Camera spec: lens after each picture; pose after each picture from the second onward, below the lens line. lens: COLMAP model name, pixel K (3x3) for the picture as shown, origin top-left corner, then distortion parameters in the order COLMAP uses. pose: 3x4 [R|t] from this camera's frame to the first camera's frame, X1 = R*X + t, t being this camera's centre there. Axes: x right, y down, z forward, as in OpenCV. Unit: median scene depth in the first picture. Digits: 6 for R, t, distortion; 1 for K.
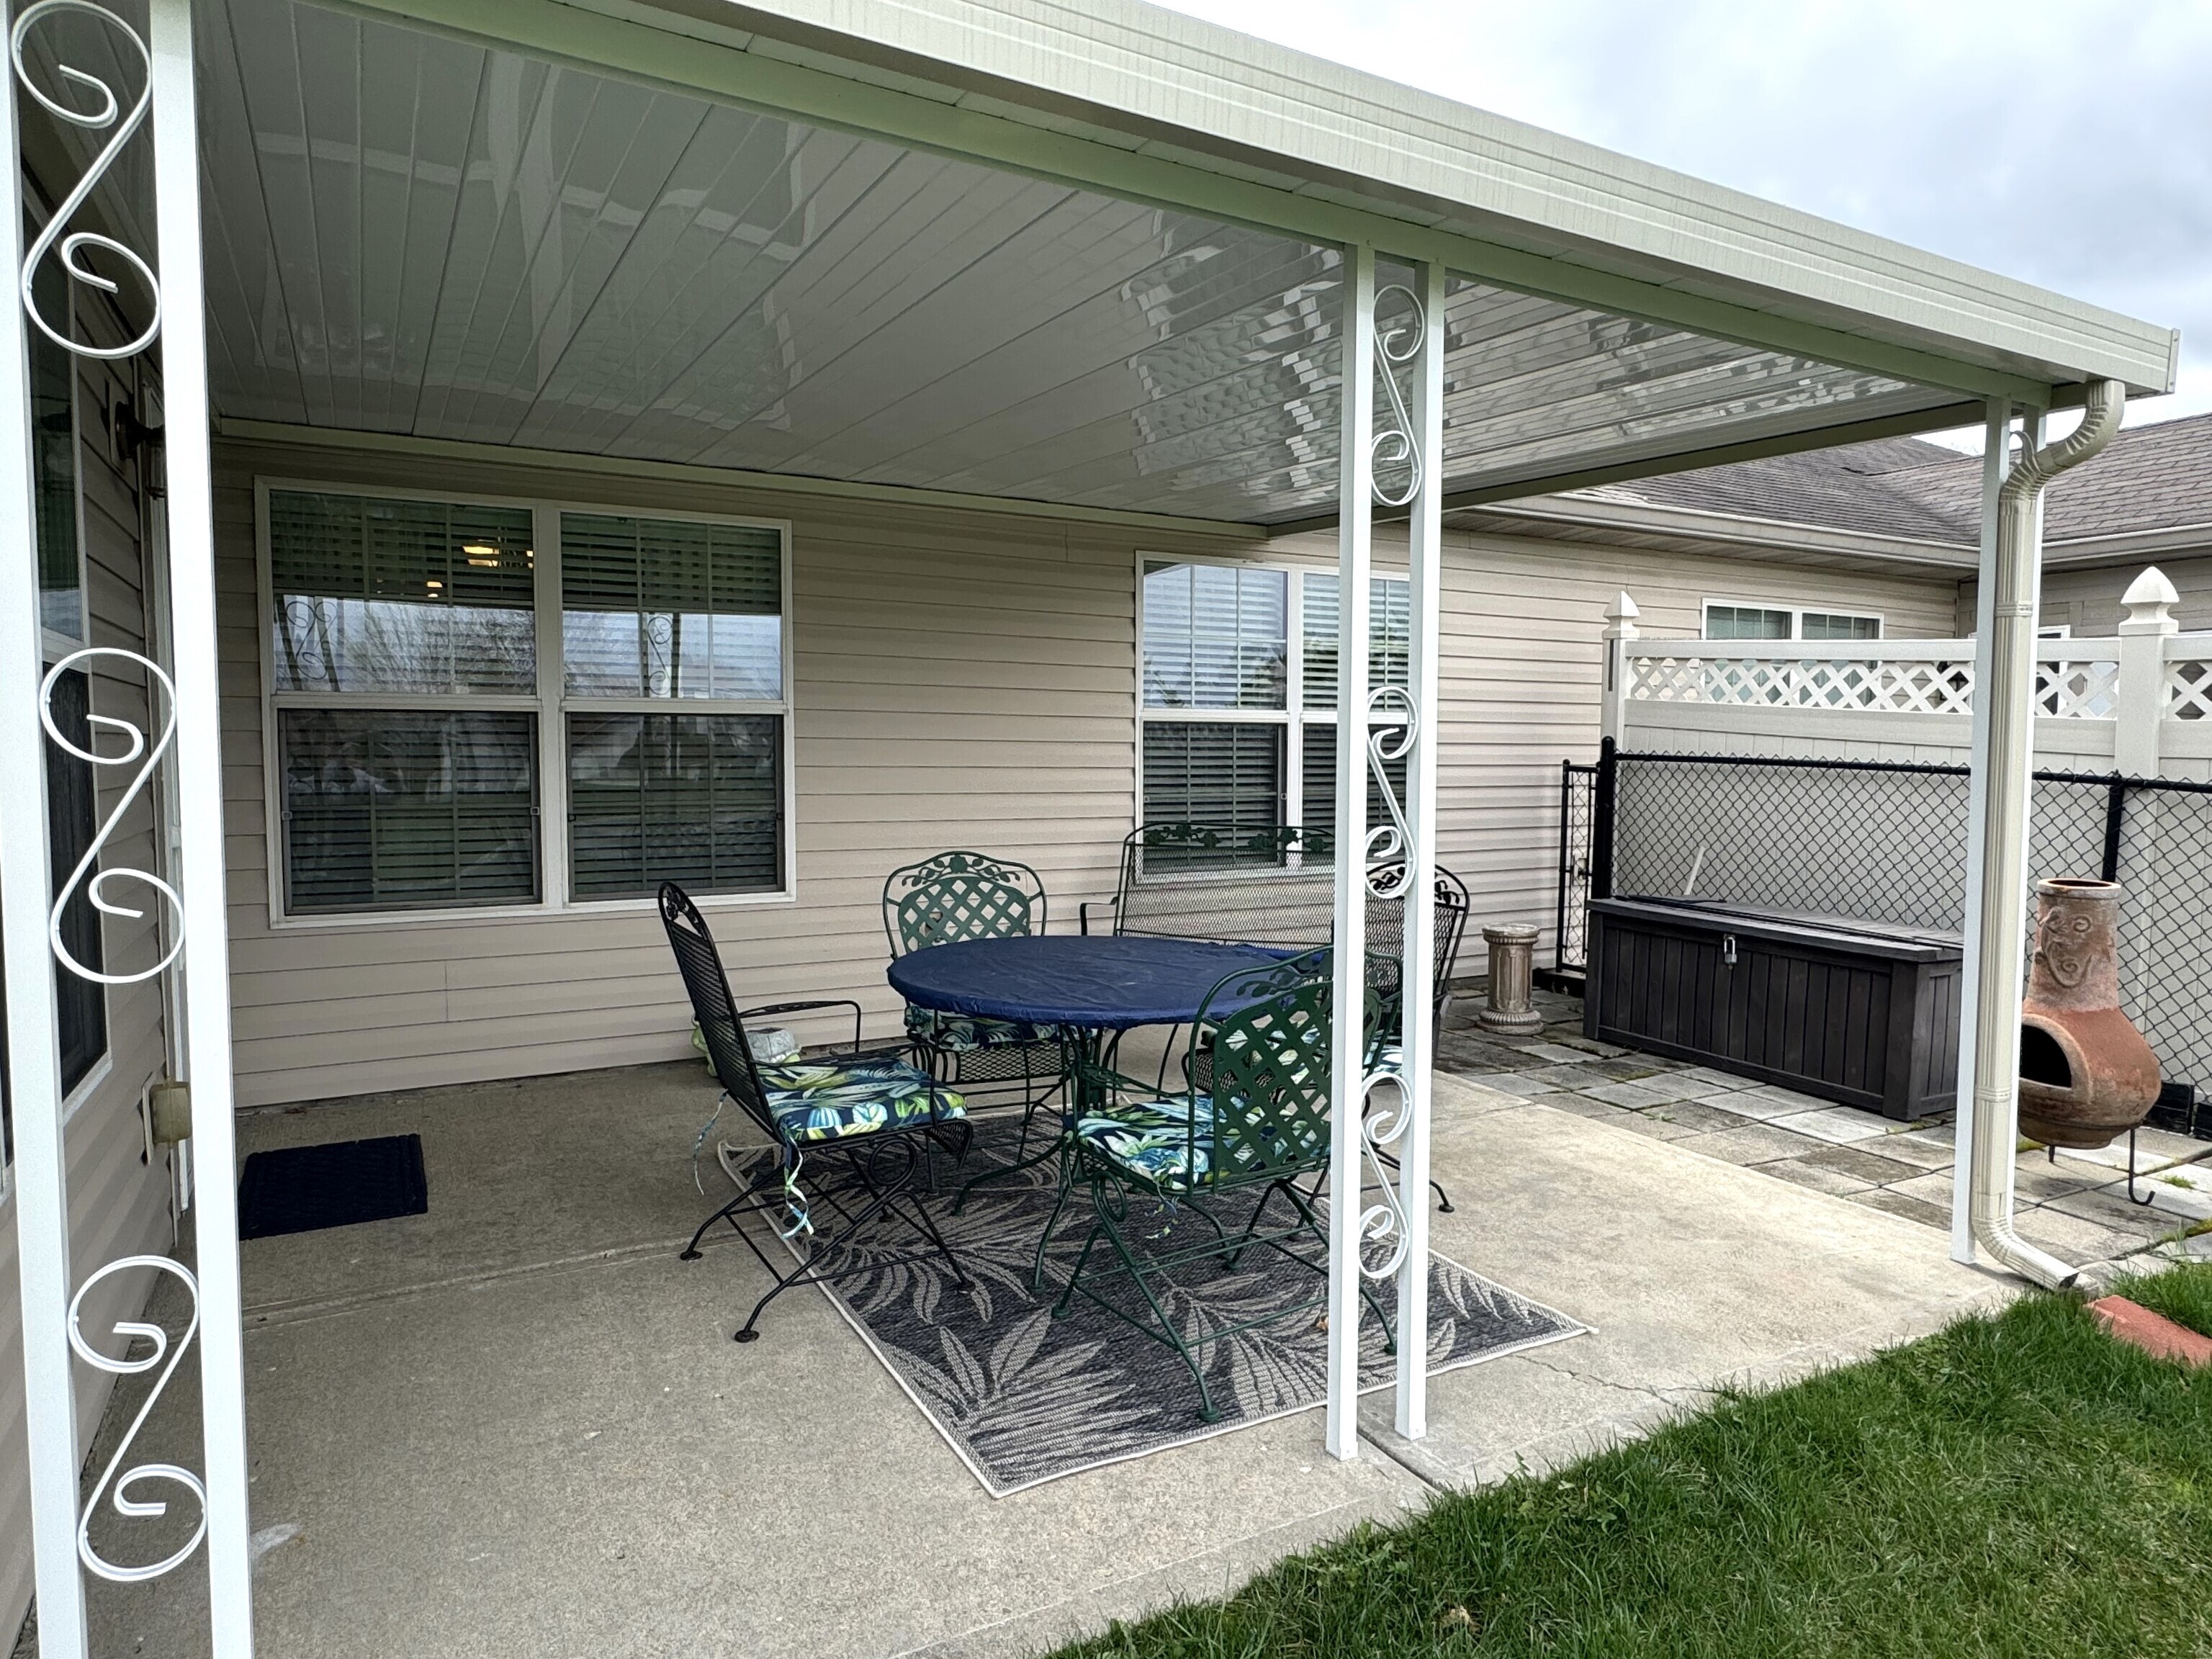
lens RADIAL K [[1344.0, 0, 1106.0], [0, 1344.0, 829.5], [0, 0, 1]] dist [-0.001601, -0.000069]
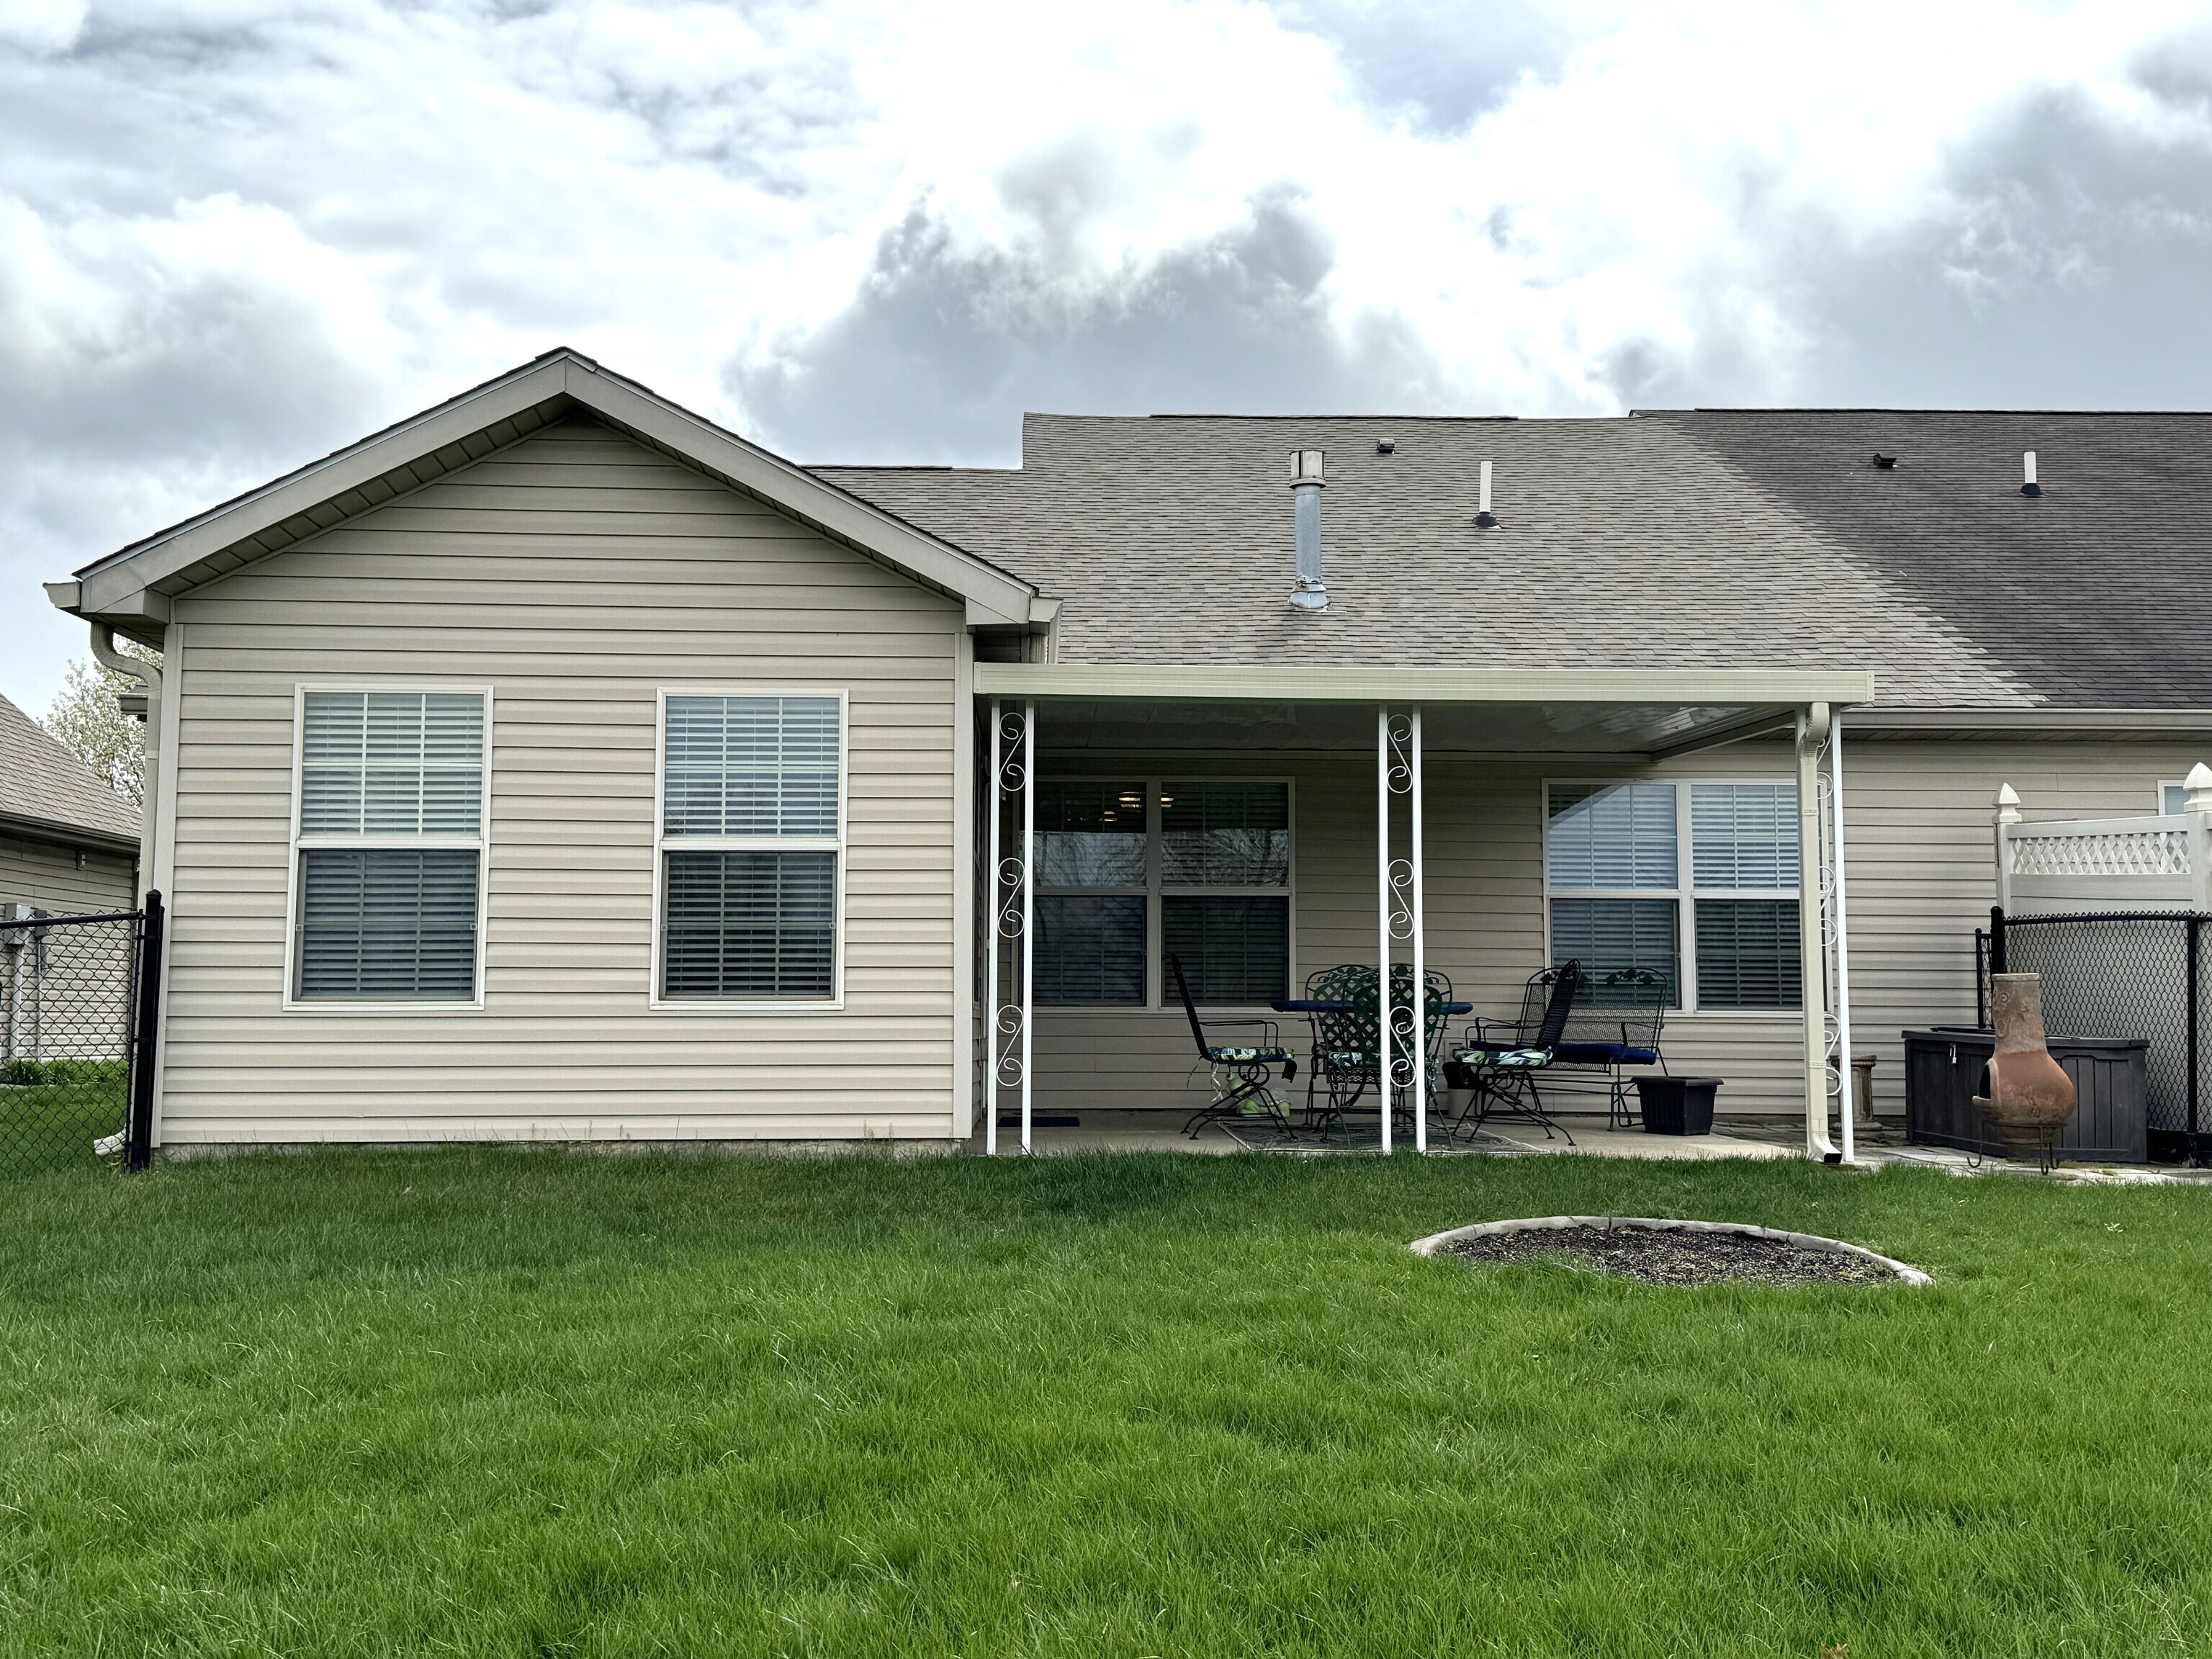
lens RADIAL K [[2238.6, 0, 1106.0], [0, 2238.6, 829.5], [0, 0, 1]] dist [0.000044, 0.000605]
pose [[0.889184, -0.039370, -0.455854, 0.664277], [-0.028685, 0.989535, -0.141413, 0.185913], [0.456651, 0.138819, 0.878749, -1.229488]]
